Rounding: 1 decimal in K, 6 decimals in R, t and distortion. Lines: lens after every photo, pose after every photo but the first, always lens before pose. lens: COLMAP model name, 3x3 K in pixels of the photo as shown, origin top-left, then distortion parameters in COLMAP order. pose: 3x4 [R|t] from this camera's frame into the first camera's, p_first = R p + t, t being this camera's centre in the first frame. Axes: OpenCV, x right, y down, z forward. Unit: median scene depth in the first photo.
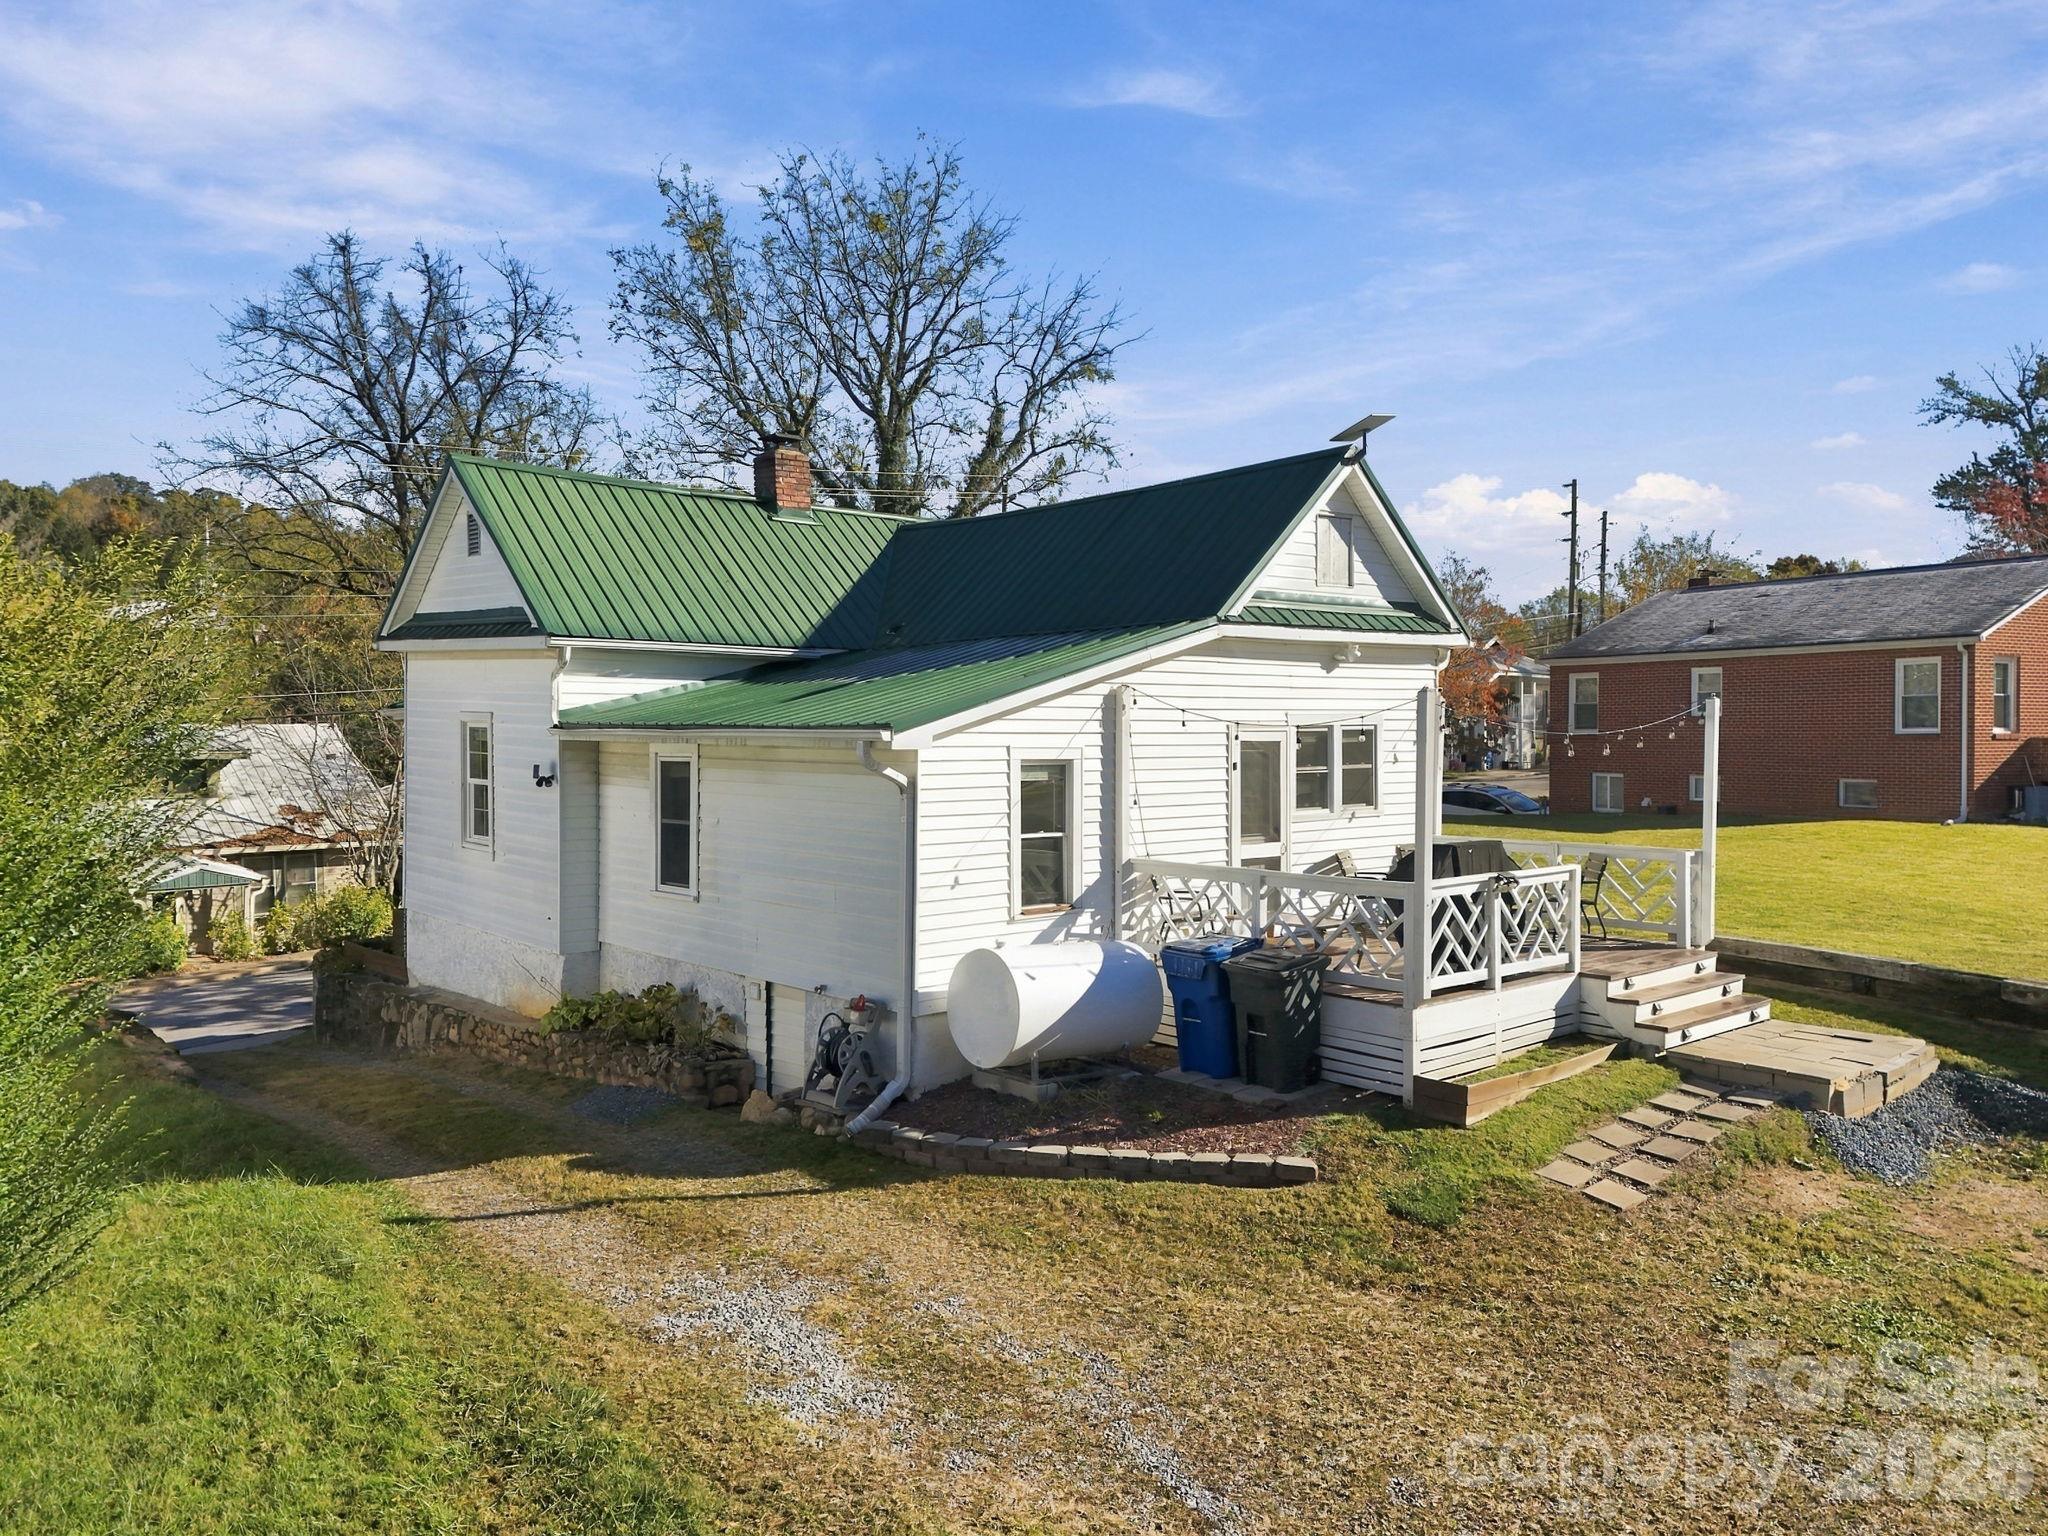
lens RADIAL K [[1504.4, 0, 1030.6], [0, 1504.4, 767.9], [0, 0, 1]] dist [0.075342, -0.076982]
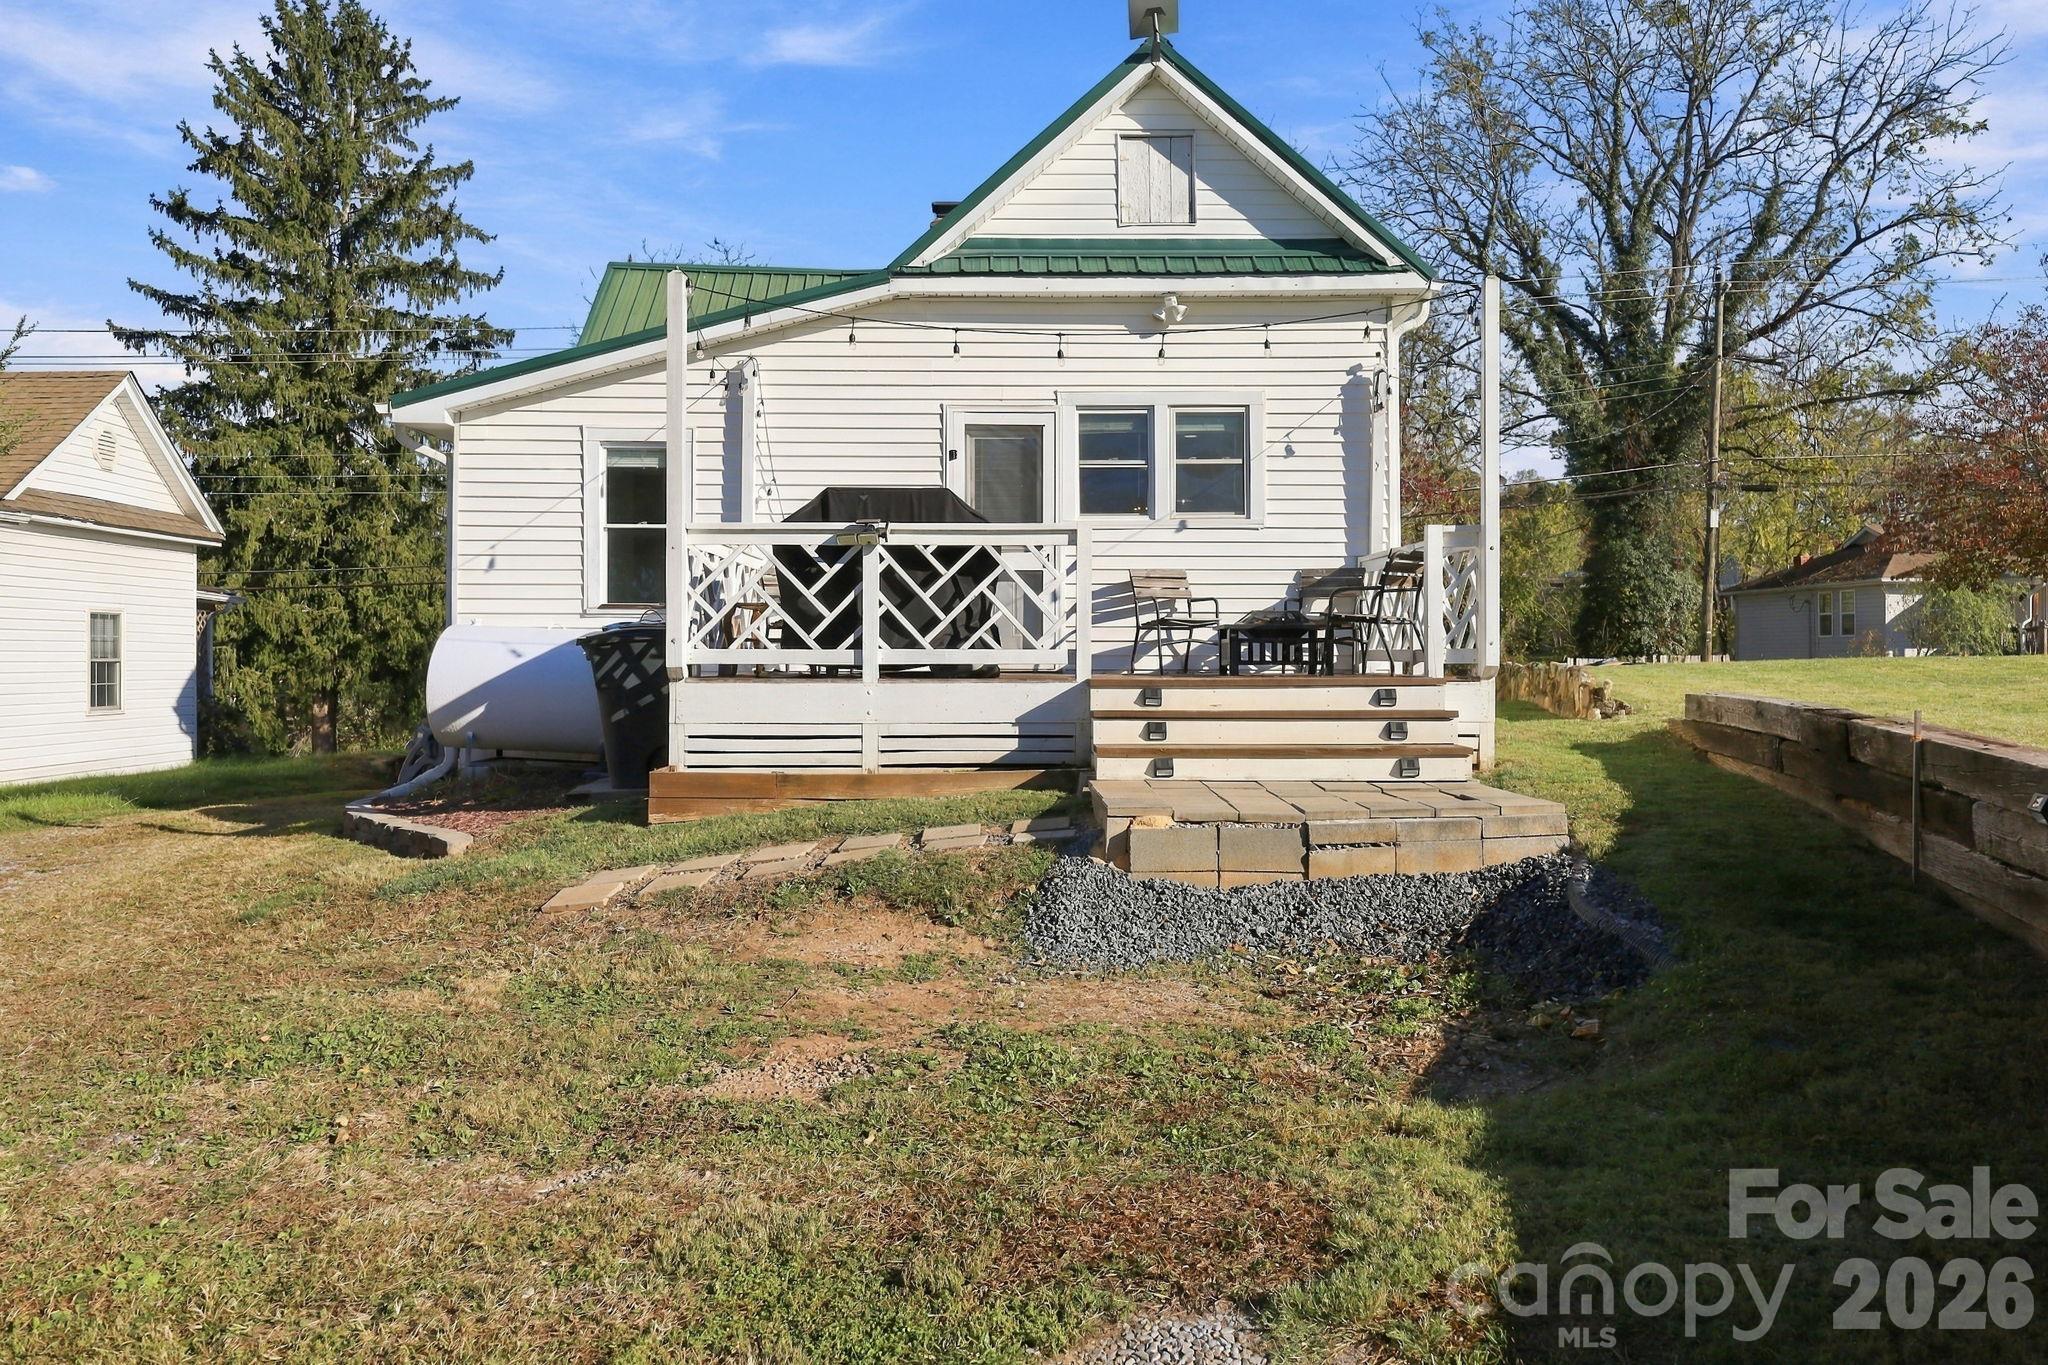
lens RADIAL K [[1507.8, 0, 1028.7], [0, 1507.8, 652.9], [0, 0, 1]] dist [-0.001083, 0.000048]
pose [[0.754768, 0.000526, -0.655991, 0.705580], [-0.017970, 0.999641, -0.019874, 0.122004], [0.655745, 0.026788, 0.754507, 0.416277]]
